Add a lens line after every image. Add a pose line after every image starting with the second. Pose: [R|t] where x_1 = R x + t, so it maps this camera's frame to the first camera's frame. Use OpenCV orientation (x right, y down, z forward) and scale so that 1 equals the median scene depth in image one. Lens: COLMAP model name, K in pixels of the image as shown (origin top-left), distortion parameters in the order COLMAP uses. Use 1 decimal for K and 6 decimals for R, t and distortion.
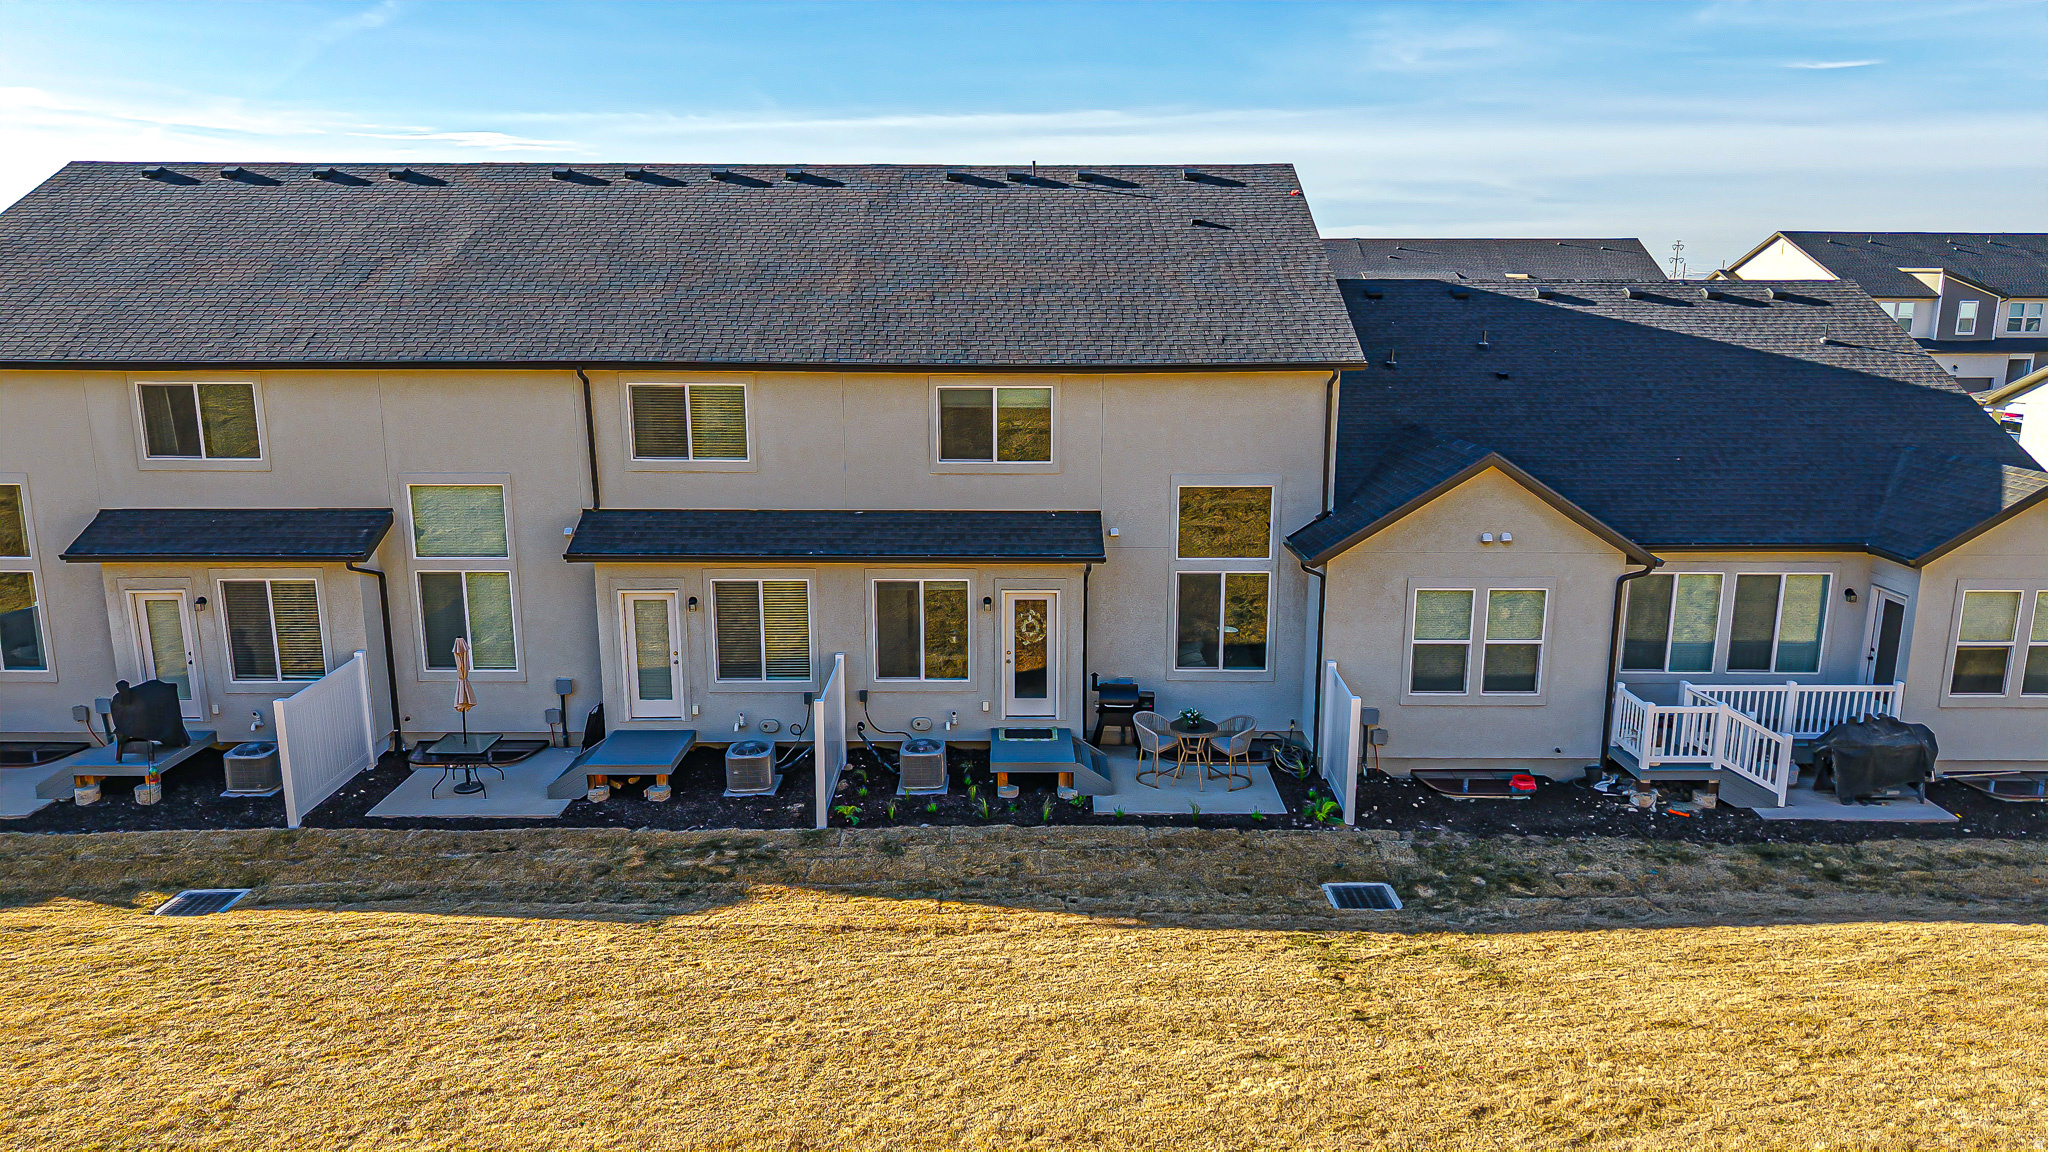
lens RADIAL K [[1370.2, 0, 1016.5], [0, 1370.2, 587.3], [0, 0, 1]] dist [0.026788, -0.037156]
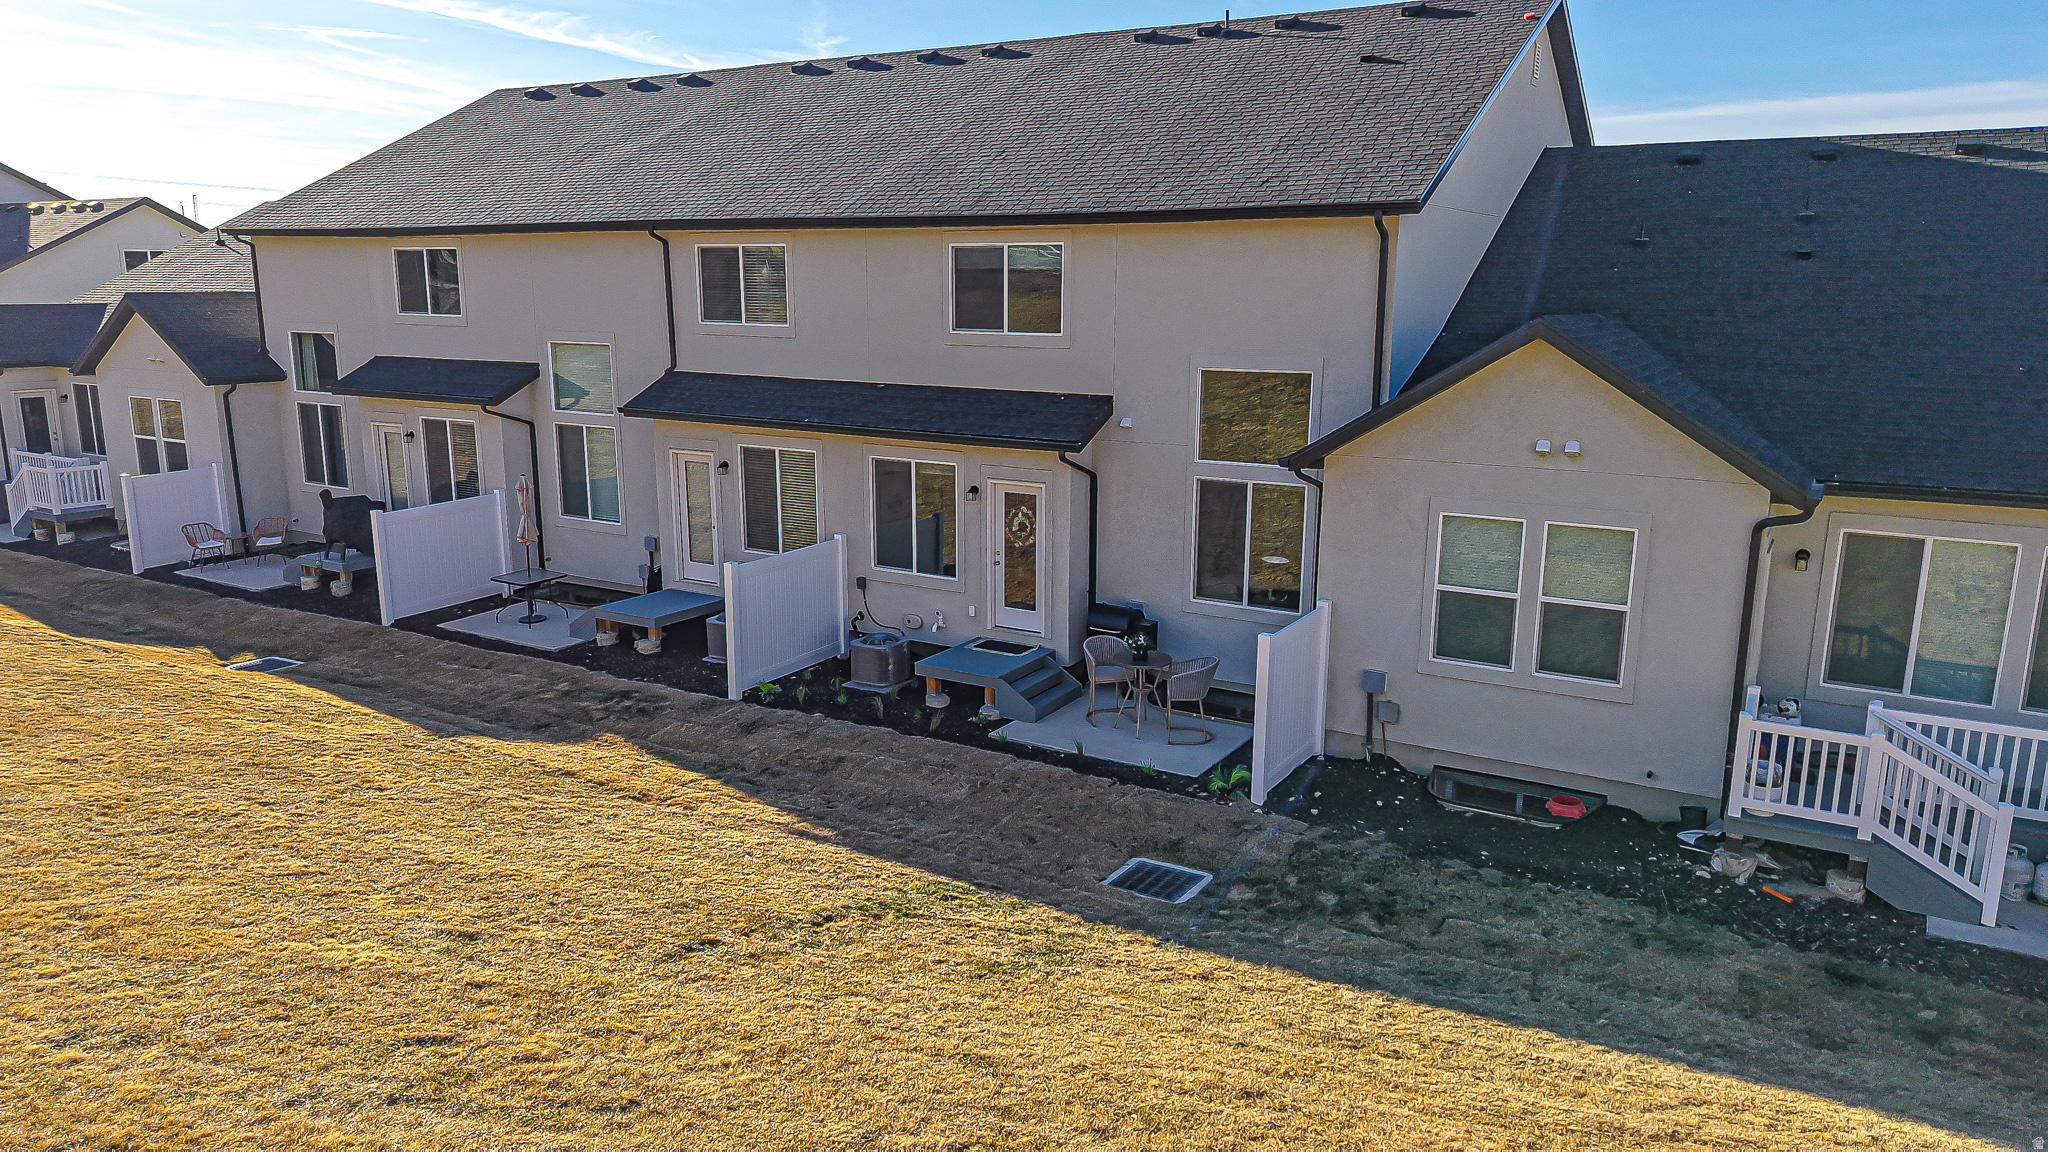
lens RADIAL K [[1370.2, 0, 1016.5], [0, 1370.2, 587.3], [0, 0, 1]] dist [0.026788, -0.037156]
pose [[0.855716, 0.116482, -0.504166, 0.454957], [-0.119634, 0.992471, 0.026246, 0.046465], [0.503427, 0.037856, 0.863208, 0.257560]]
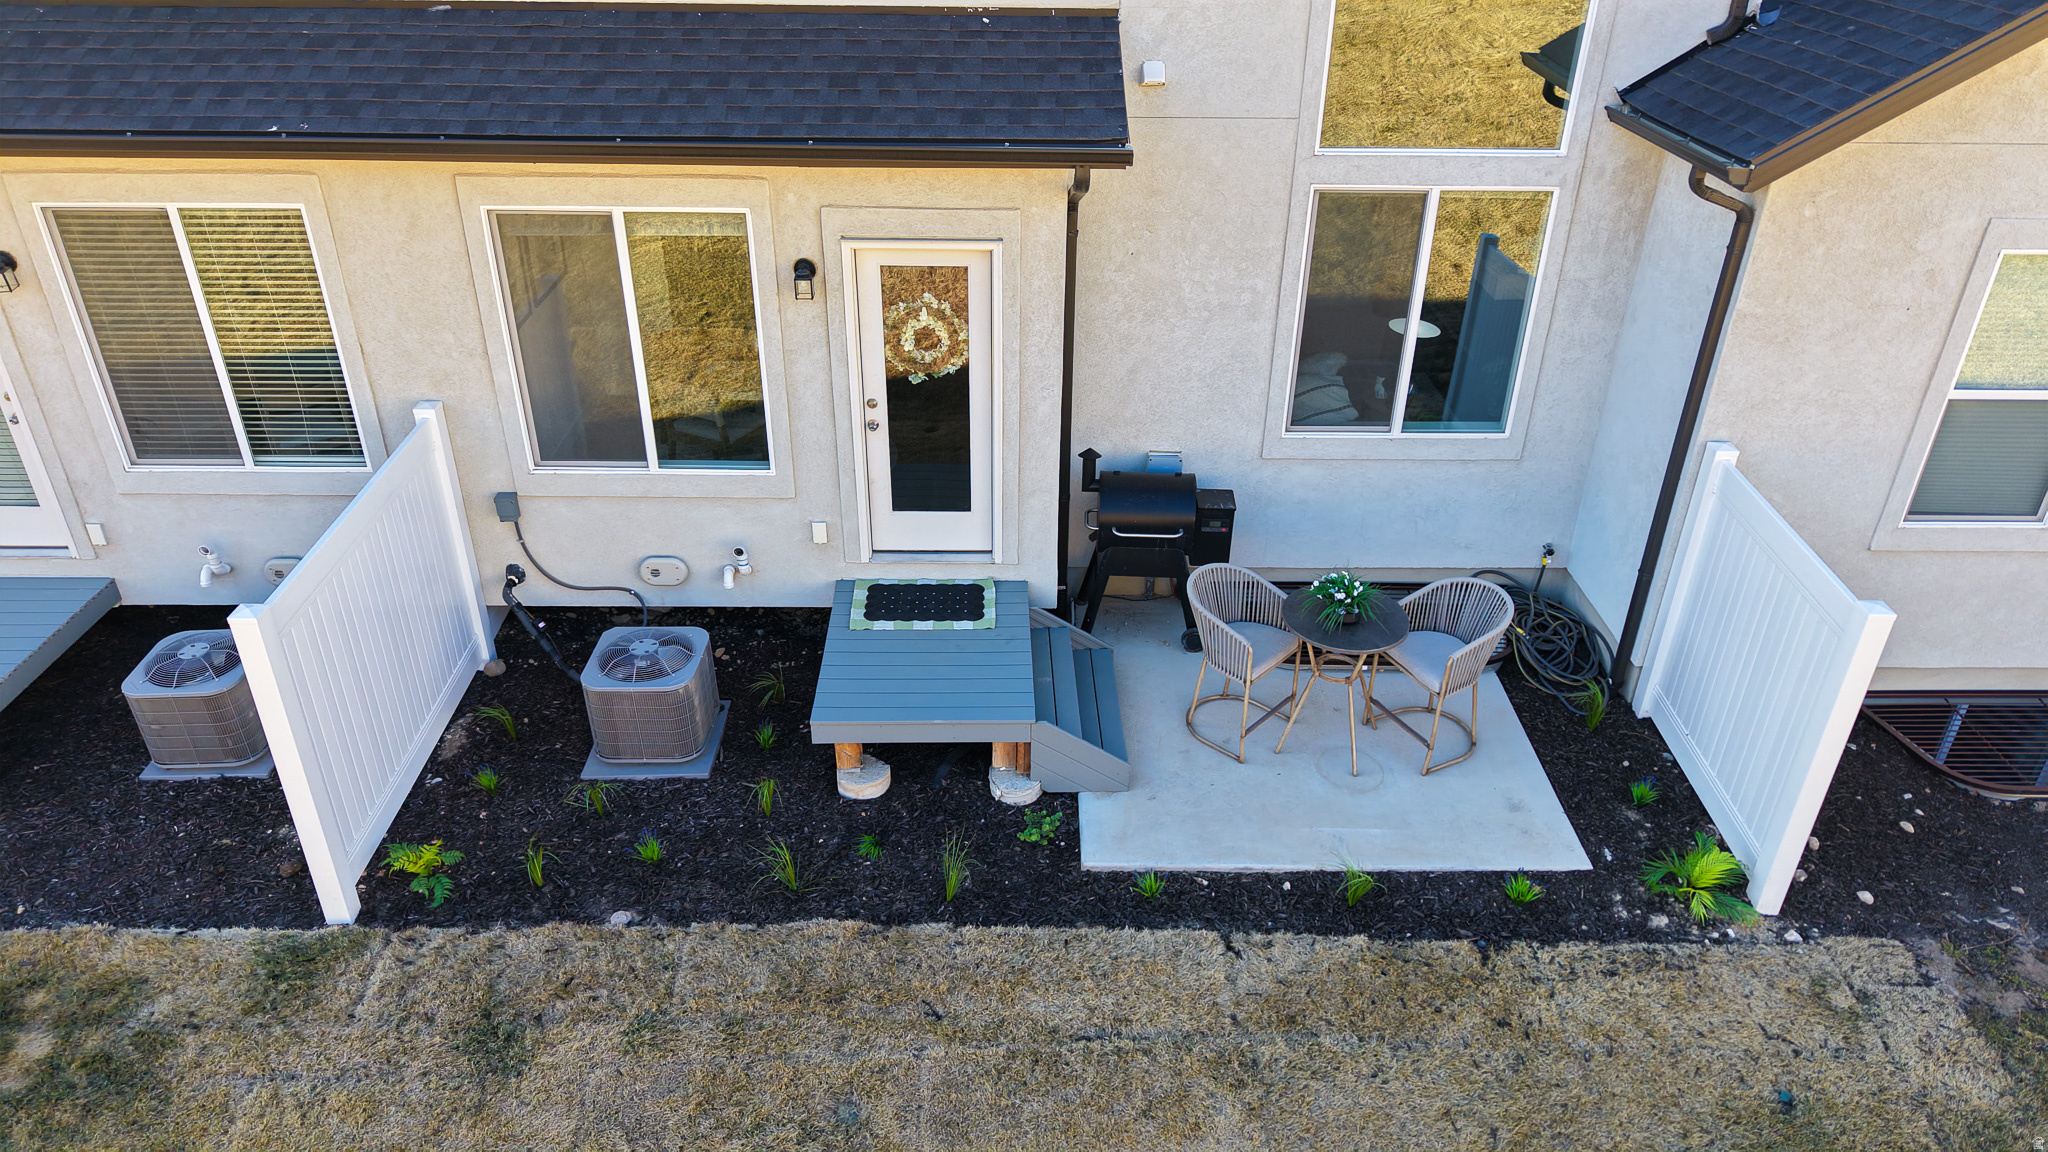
lens RADIAL K [[1370.2, 0, 1016.5], [0, 1370.2, 587.3], [0, 0, 1]] dist [0.026788, -0.037156]
pose [[0.999933, 0.004637, 0.010573, 0.032228], [-0.007702, 0.950154, 0.311685, -0.024284], [-0.008601, -0.311745, 0.950127, 0.624365]]
